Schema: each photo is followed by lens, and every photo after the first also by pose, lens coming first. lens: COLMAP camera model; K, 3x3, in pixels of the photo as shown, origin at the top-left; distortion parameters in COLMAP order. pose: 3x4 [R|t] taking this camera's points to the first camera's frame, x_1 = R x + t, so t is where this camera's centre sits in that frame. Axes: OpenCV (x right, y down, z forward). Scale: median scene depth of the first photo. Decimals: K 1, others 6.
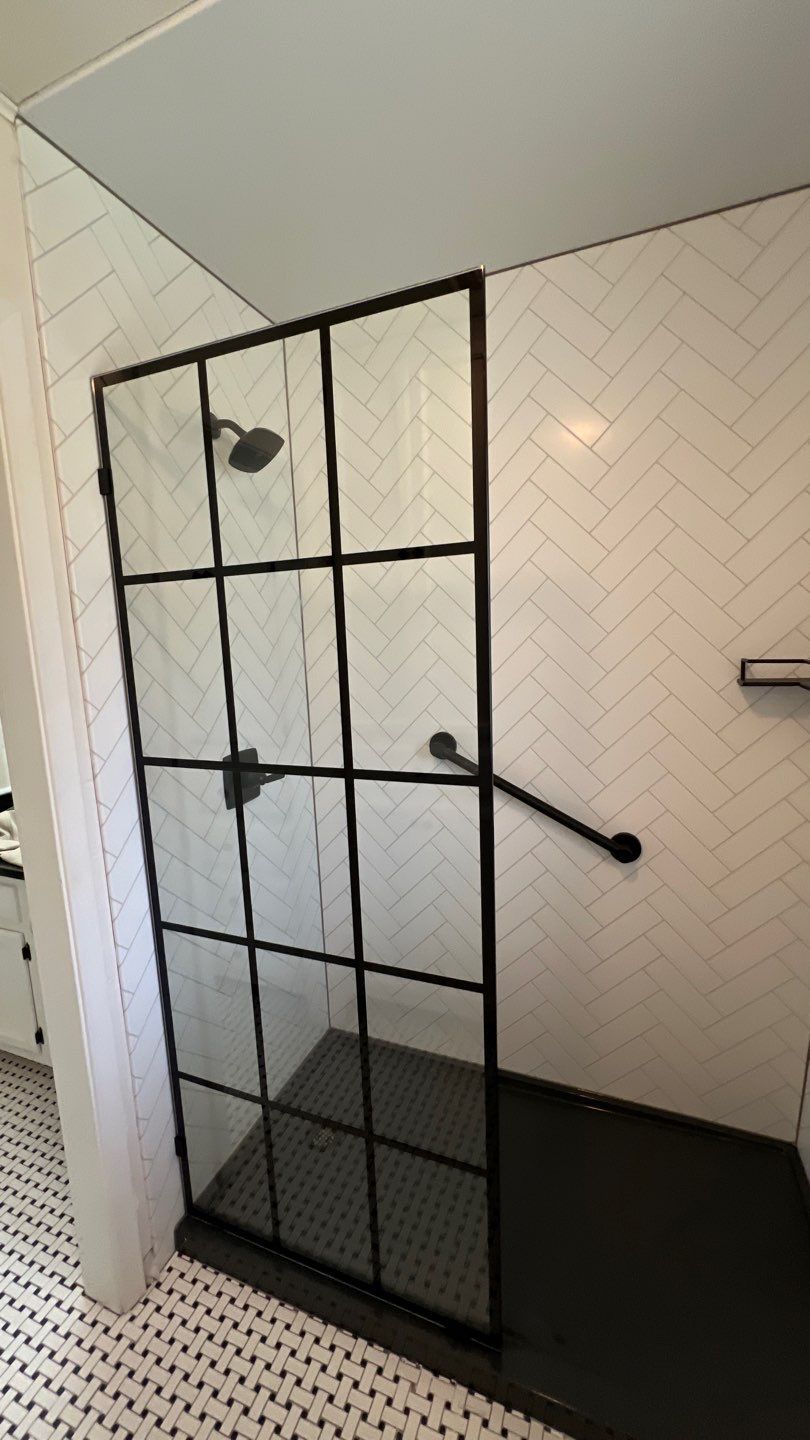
lens RADIAL K [[574.6, 0, 402.8], [0, 574.6, 724.1], [0, 0, 1]] dist [-0.001545, 0.000984]
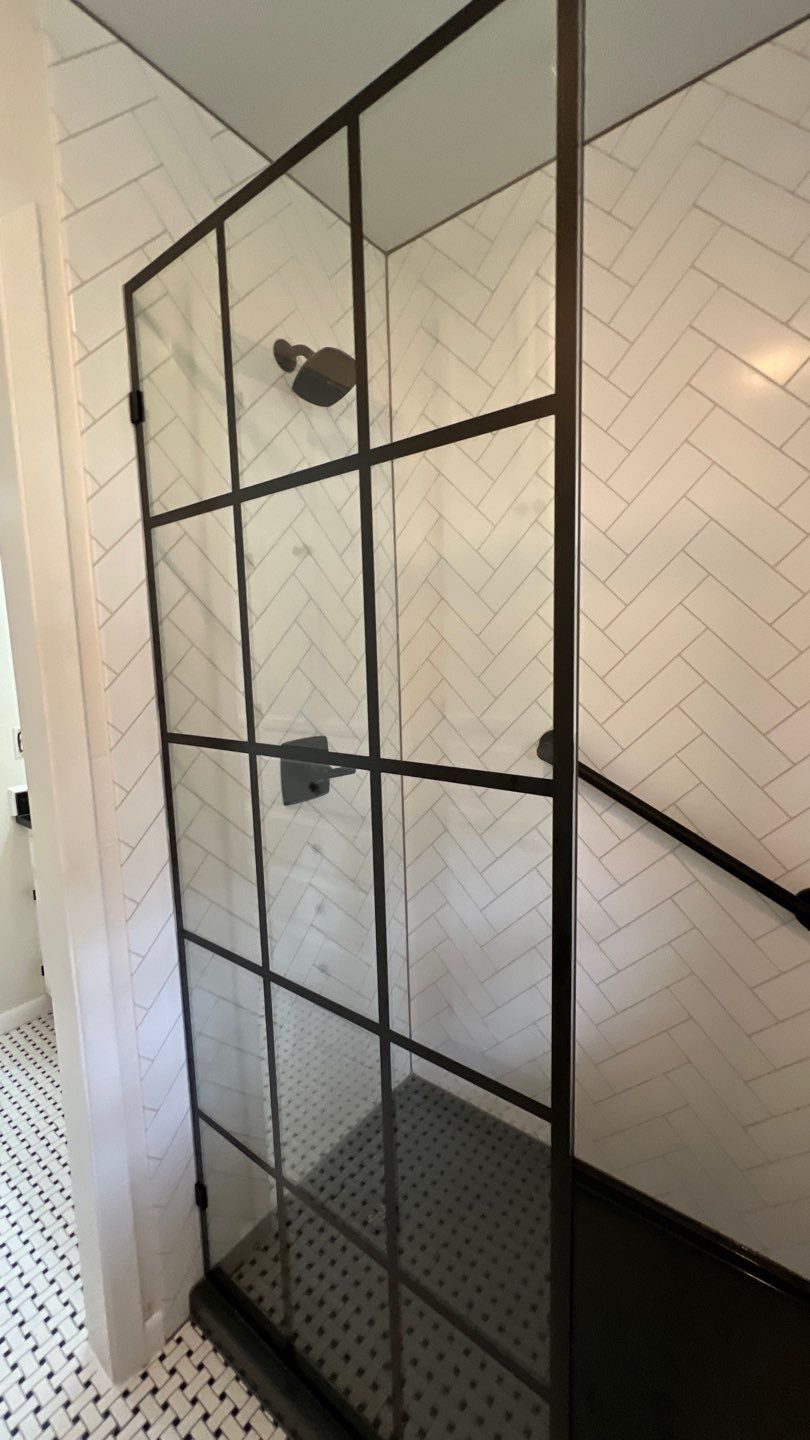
lens RADIAL K [[574.6, 0, 403.4], [0, 574.6, 722.0], [0, 0, 1]] dist [-0.001545, 0.000984]
pose [[0.963393, 0.046509, -0.264028, 0.102325], [-0.051830, 0.998568, -0.013219, 0.033225], [0.263035, 0.026419, 0.964425, 0.262018]]
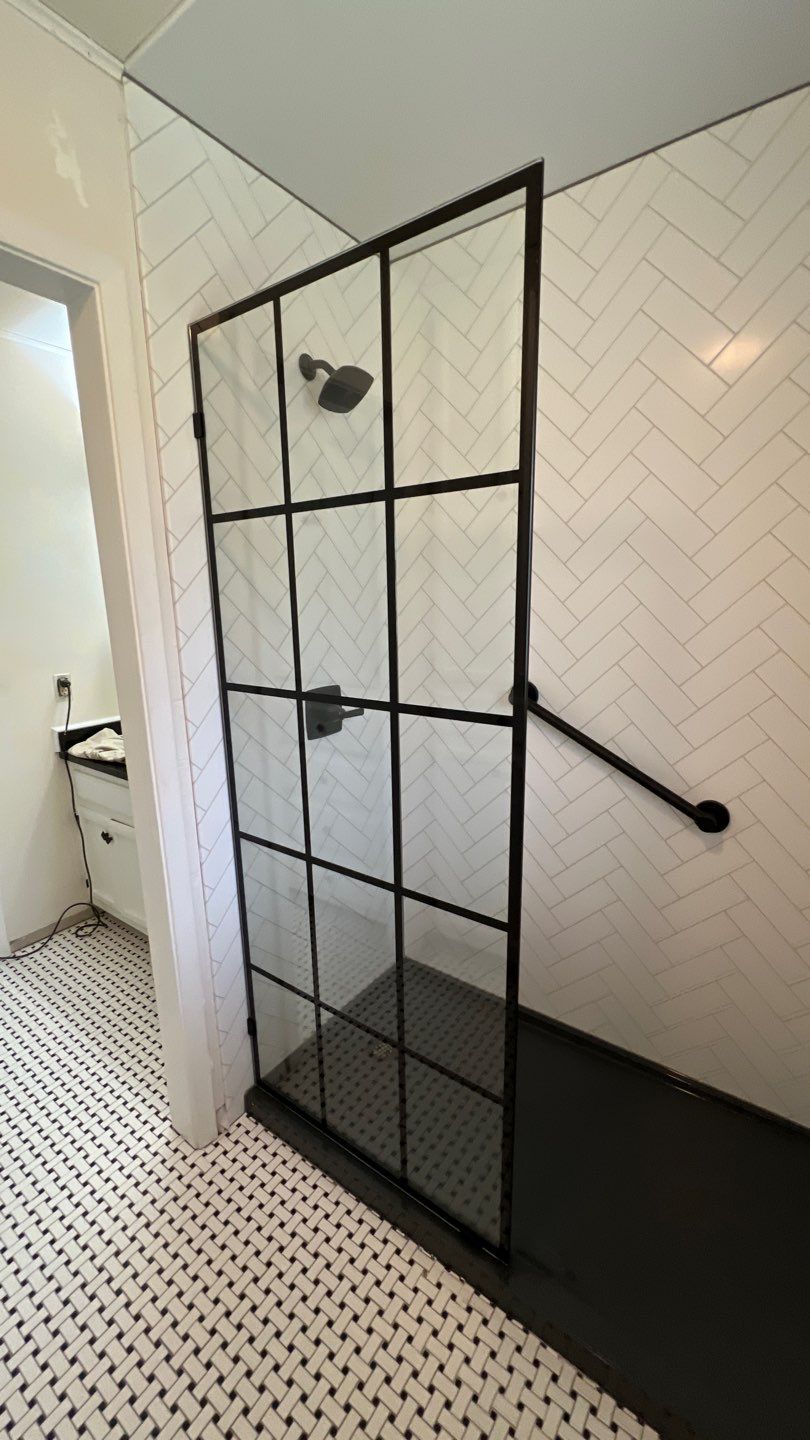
lens RADIAL K [[574.6, 0, 402.3], [0, 574.6, 723.7], [0, 0, 1]] dist [-0.001545, 0.000984]
pose [[0.971019, 0.075214, -0.226858, 0.129009], [-0.058022, 0.994980, 0.081533, 0.024990], [0.231852, -0.066007, 0.970509, -0.001060]]
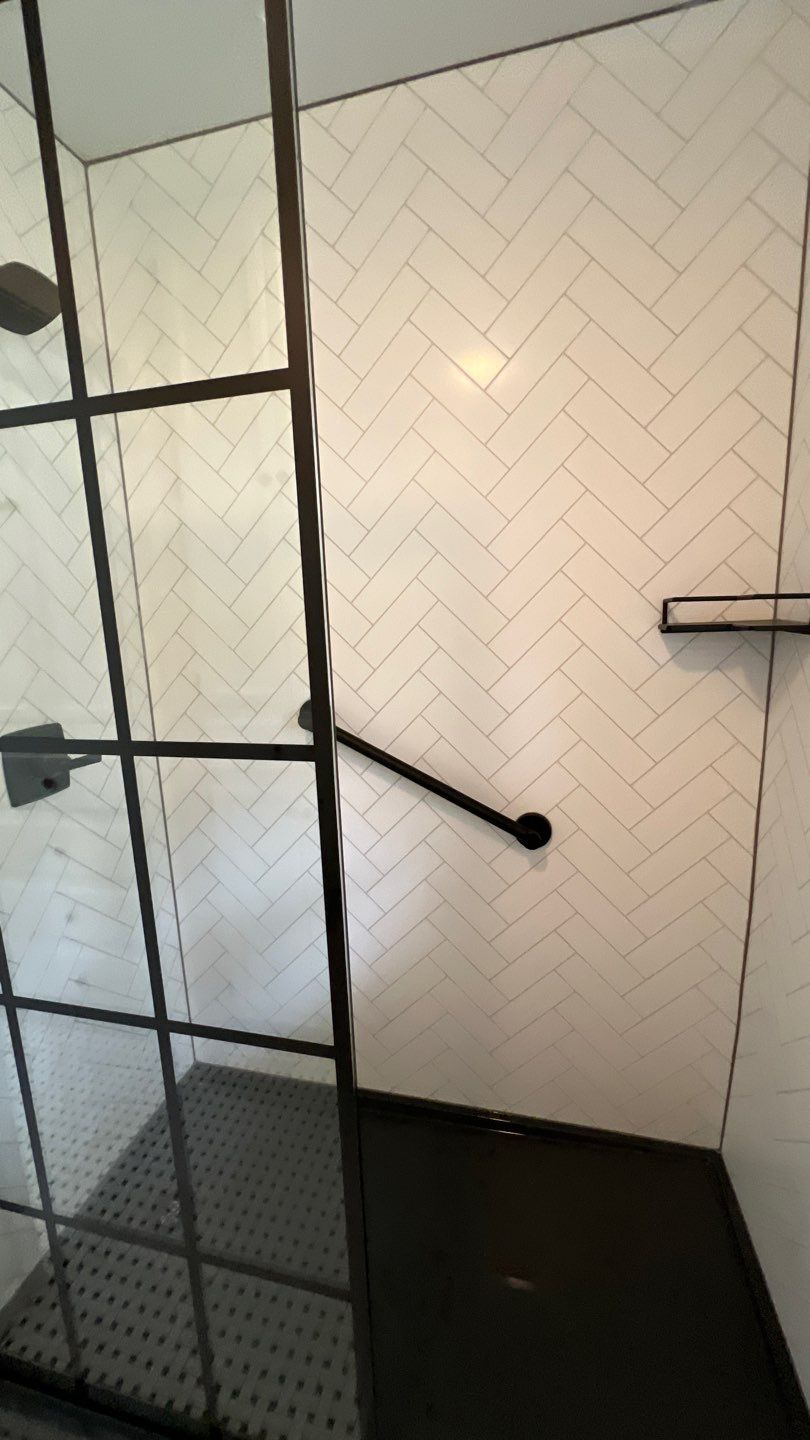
lens RADIAL K [[574.6, 0, 400.9], [0, 574.6, 722.3], [0, 0, 1]] dist [-0.001545, 0.000984]
pose [[0.990185, -0.023347, 0.137797, 0.105015], [0.019381, 0.999360, 0.030052, 0.034330], [-0.138410, -0.027087, 0.990004, 0.248415]]
